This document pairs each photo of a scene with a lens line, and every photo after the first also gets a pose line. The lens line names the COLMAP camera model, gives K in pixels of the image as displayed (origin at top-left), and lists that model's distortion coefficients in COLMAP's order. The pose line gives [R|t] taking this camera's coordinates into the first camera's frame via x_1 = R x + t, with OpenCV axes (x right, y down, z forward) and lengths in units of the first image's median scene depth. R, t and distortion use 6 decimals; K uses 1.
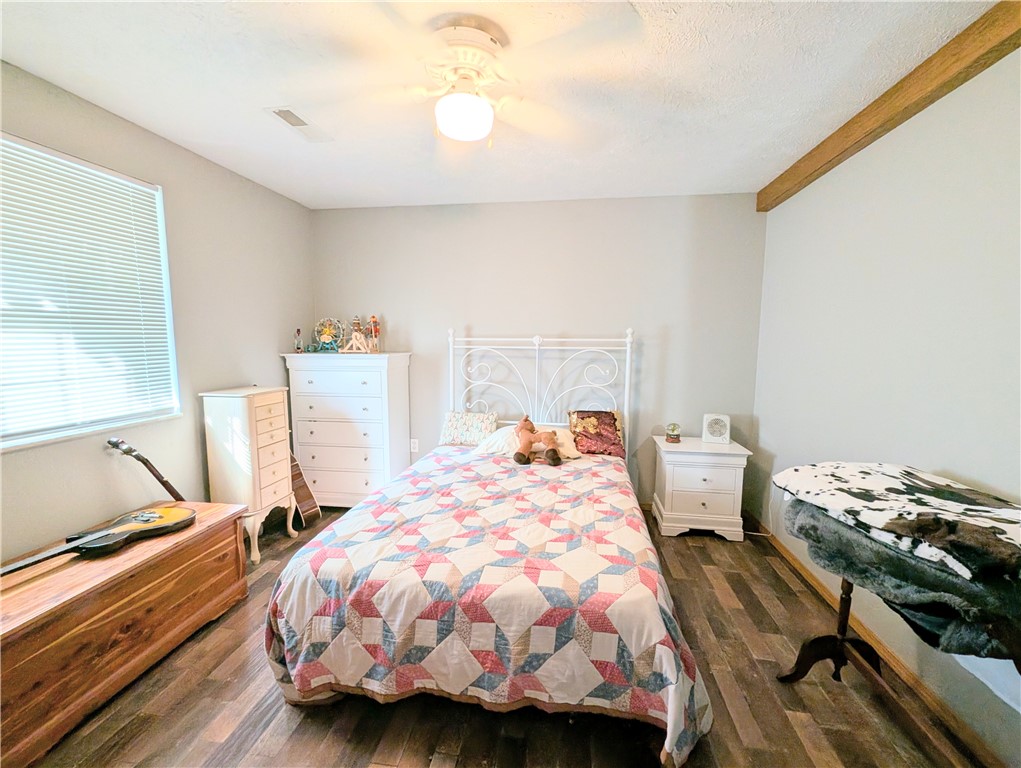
lens RADIAL K [[422.5, 0, 509.6], [0, 422.5, 383.9], [0, 0, 1]] dist [0.003495, -0.000210]
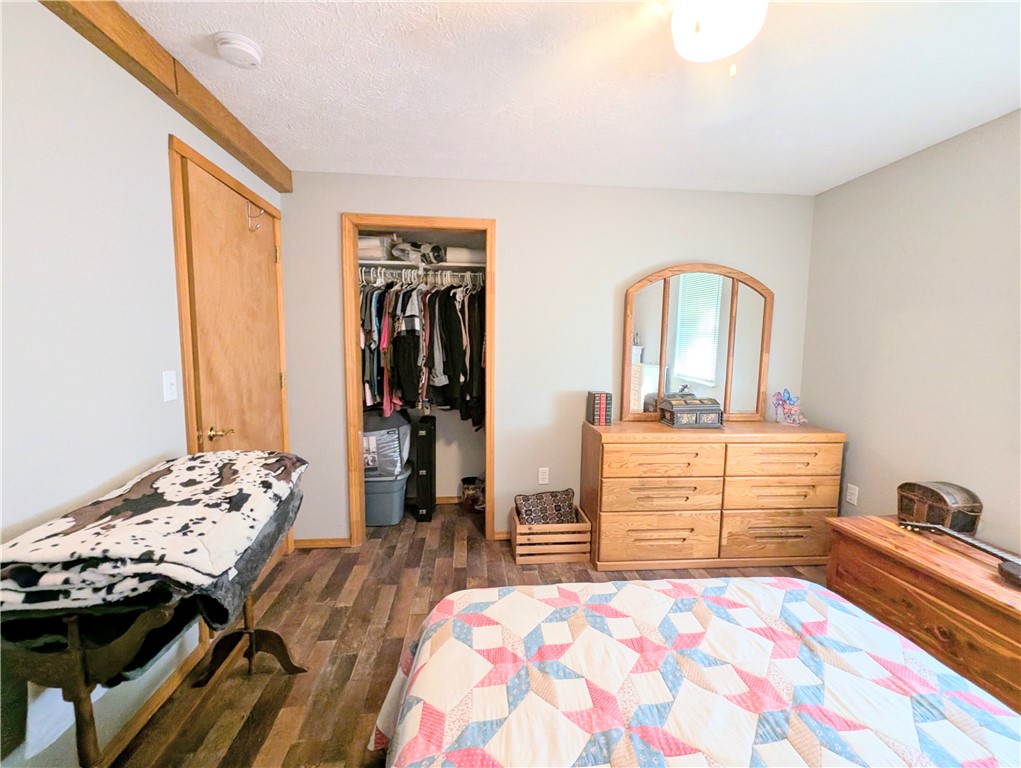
lens RADIAL K [[422.5, 0, 509.0], [0, 422.5, 386.0], [0, 0, 1]] dist [0.003495, -0.000210]
pose [[-0.969185, 0.007942, -0.246205, 0.355727], [-0.042506, 0.979096, 0.198910, -0.164383], [0.242638, 0.203246, -0.948587, 1.550292]]
